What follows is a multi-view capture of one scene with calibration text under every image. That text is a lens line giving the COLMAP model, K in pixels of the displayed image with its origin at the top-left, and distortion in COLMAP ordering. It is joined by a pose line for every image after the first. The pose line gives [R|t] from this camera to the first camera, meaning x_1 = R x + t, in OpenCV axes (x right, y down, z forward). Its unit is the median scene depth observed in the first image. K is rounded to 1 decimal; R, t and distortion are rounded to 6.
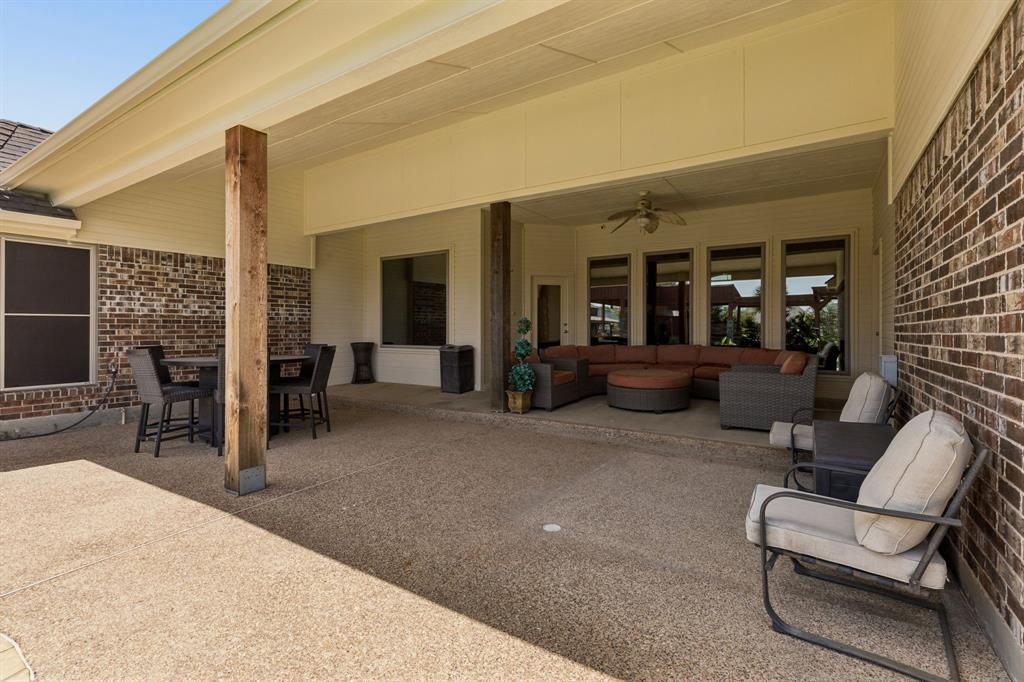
lens RADIAL K [[465.9, 0, 508.8], [0, 465.9, 336.0], [0, 0, 1]] dist [0.007838, -0.000503]
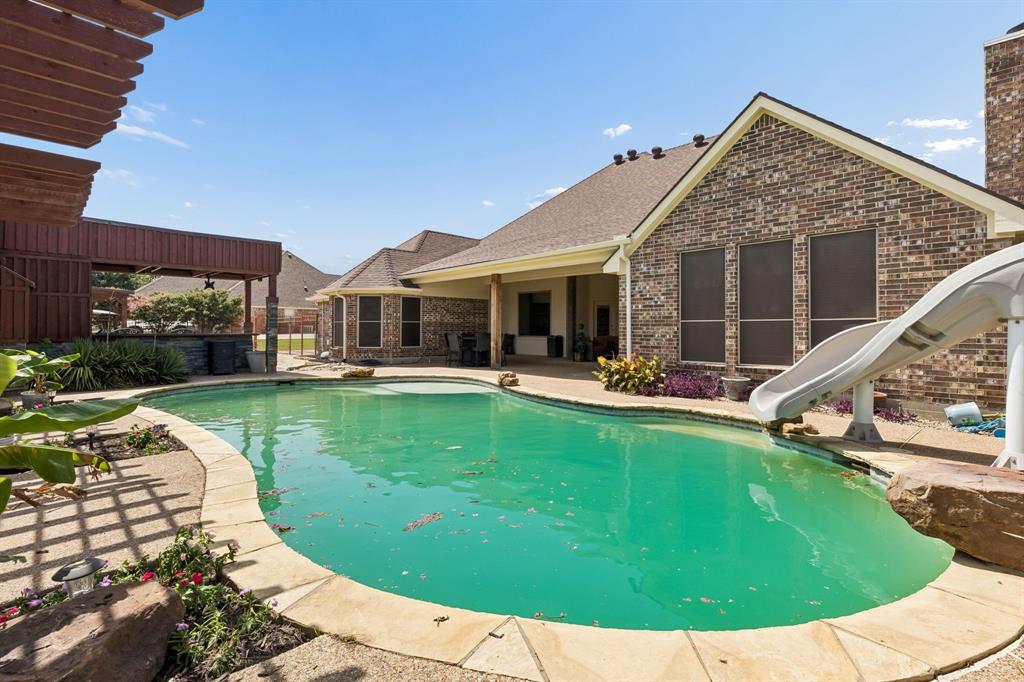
lens RADIAL K [[465.9, 0, 516.4], [0, 465.9, 337.0], [0, 0, 1]] dist [0.007838, -0.000503]
pose [[0.978021, 0.007678, -0.208365, 0.166753], [-0.008098, 0.999967, -0.001161, 0.032274], [0.208350, 0.002822, 0.978050, -1.170923]]
